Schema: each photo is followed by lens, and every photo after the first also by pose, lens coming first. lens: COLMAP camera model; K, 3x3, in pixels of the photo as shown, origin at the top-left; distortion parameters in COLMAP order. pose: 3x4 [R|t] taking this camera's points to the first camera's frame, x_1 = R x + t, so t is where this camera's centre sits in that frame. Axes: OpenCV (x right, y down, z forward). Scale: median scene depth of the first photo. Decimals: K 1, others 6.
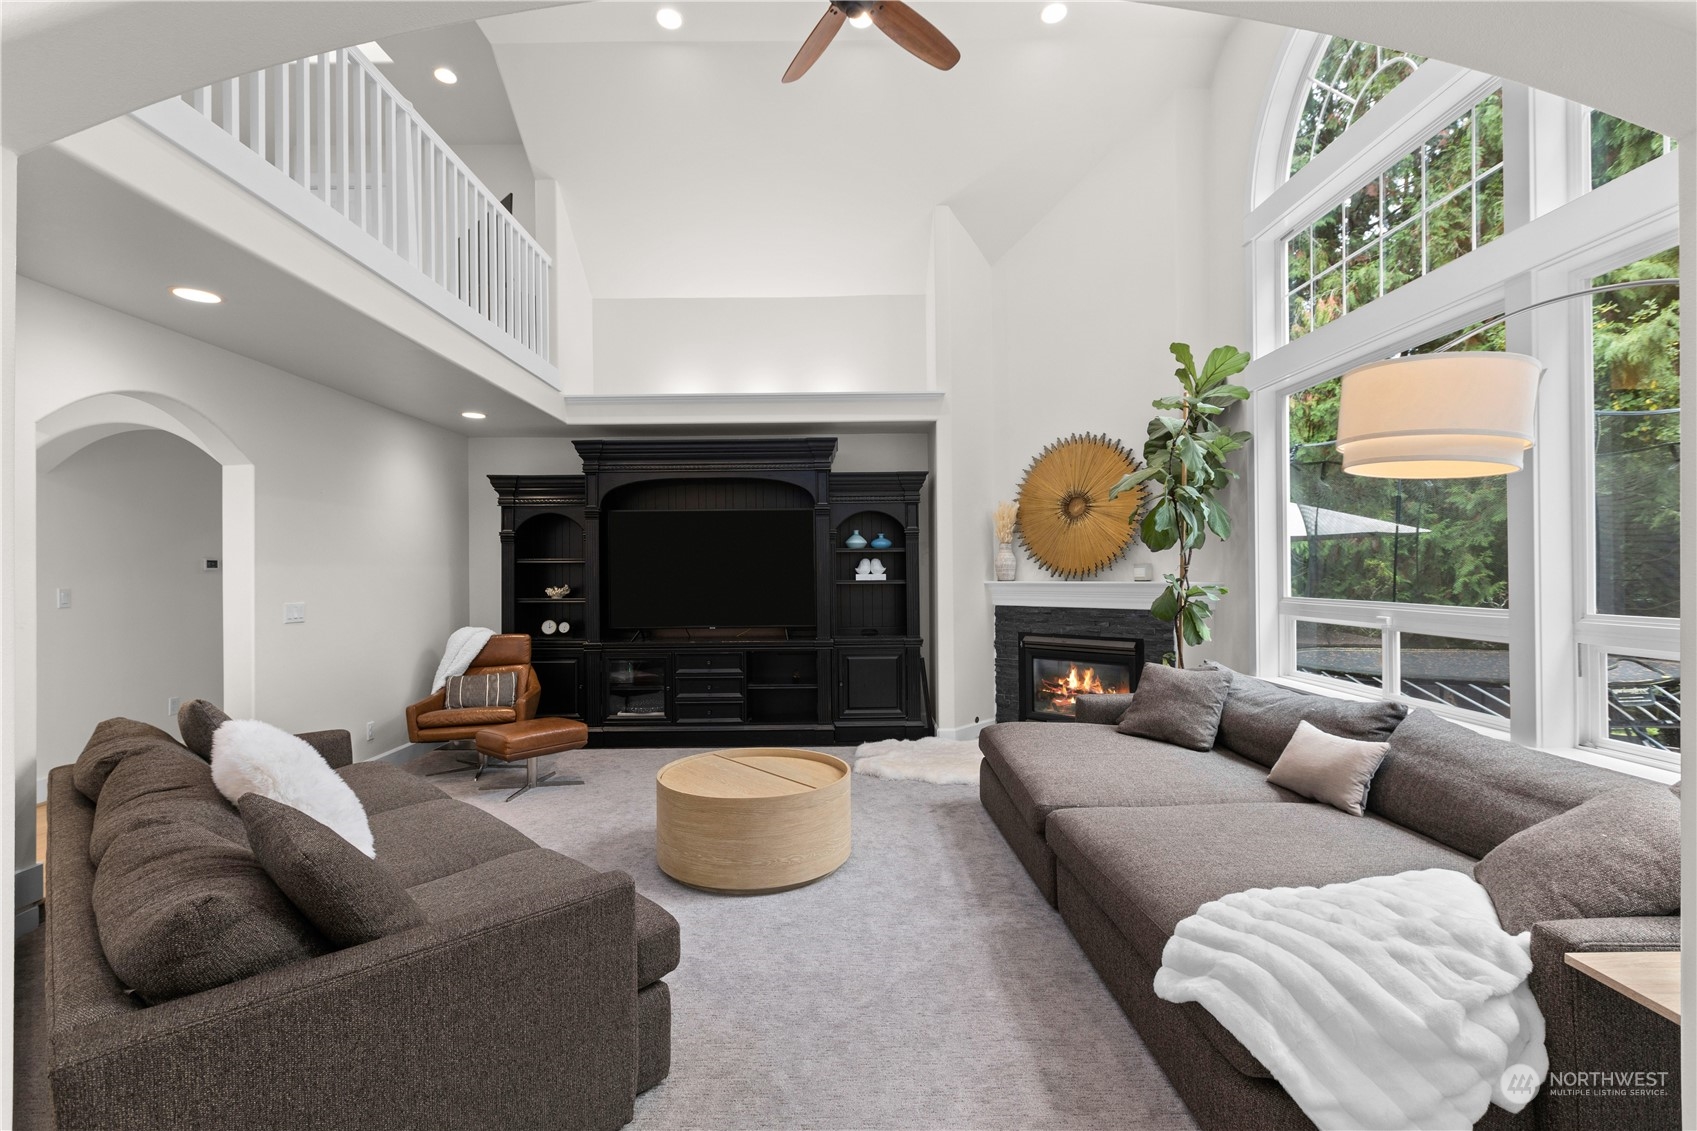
lens RADIAL K [[777.4, 0, 838.9], [0, 777.4, 572.4], [0, 0, 1]] dist [0.005850, 0.000396]
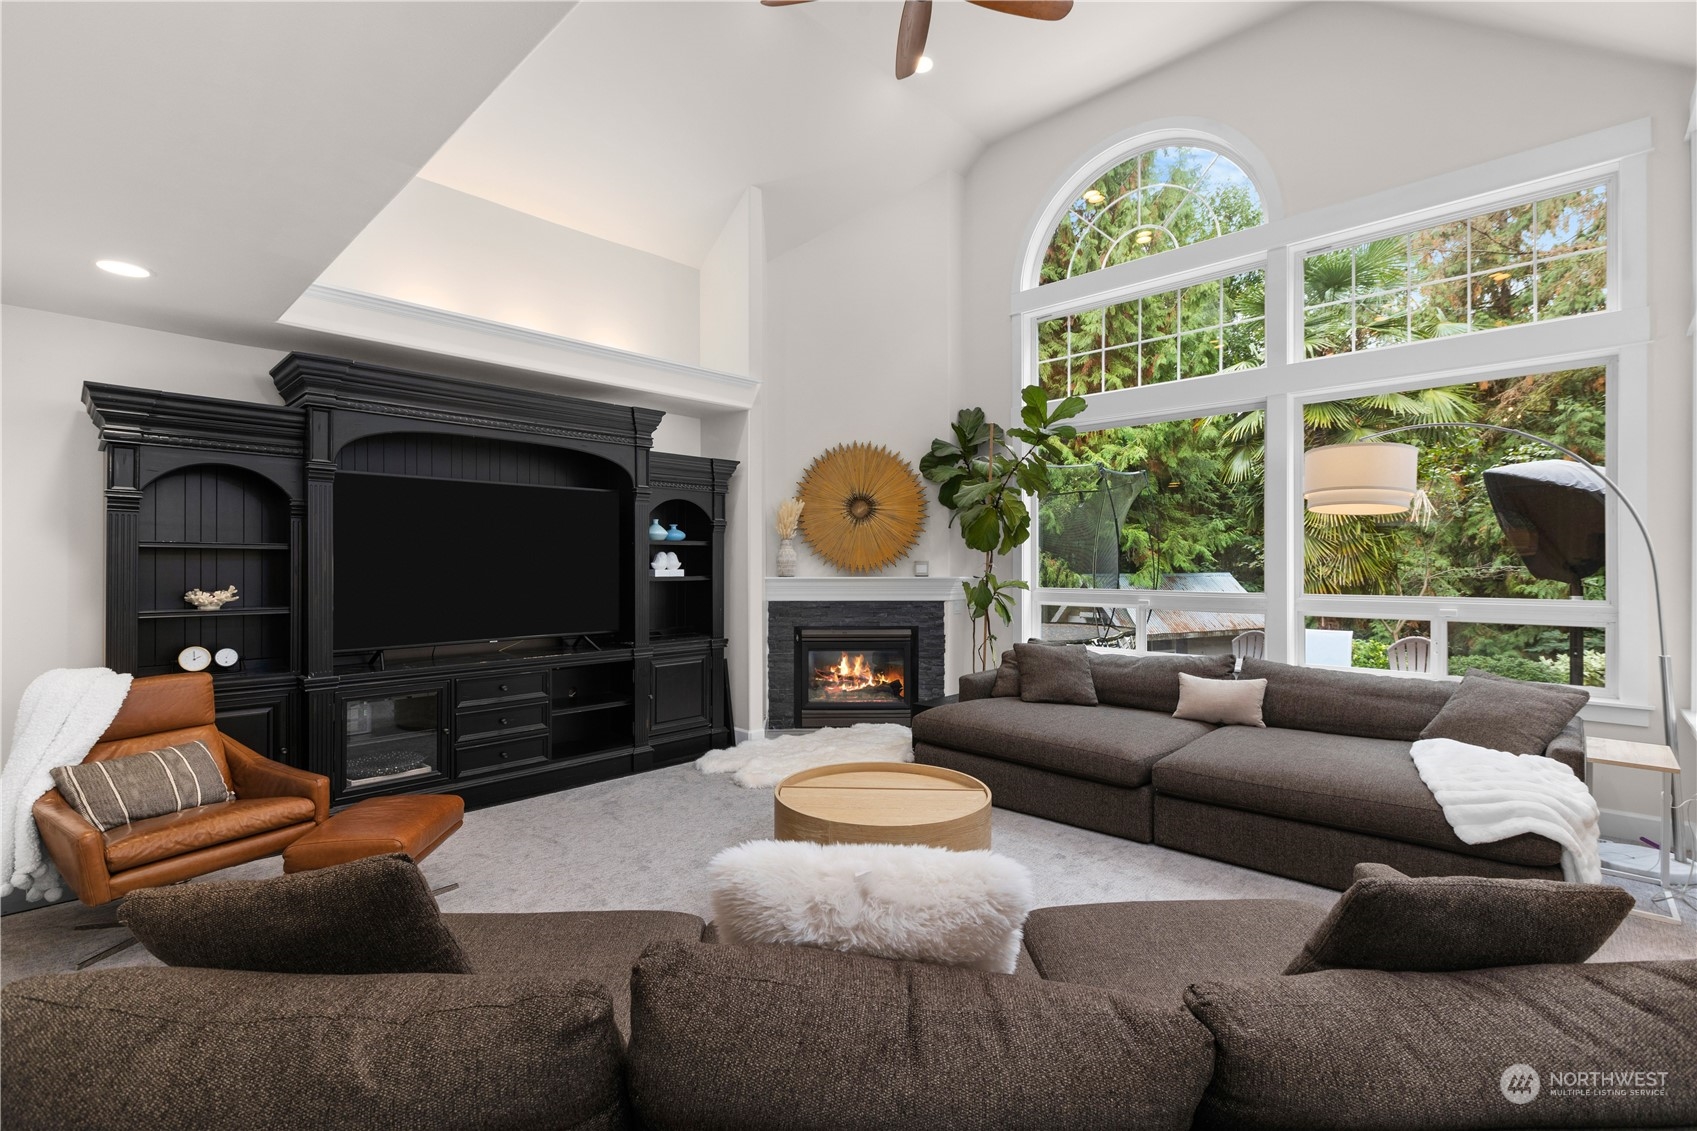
lens RADIAL K [[777.4, 0, 841.2], [0, 777.4, 568.7], [0, 0, 1]] dist [0.005850, 0.000396]
pose [[0.686363, 0.003644, 0.727250, -0.486251], [-0.006273, 0.999980, 0.000910, -0.000639], [-0.727232, -0.005186, 0.686372, 0.256387]]
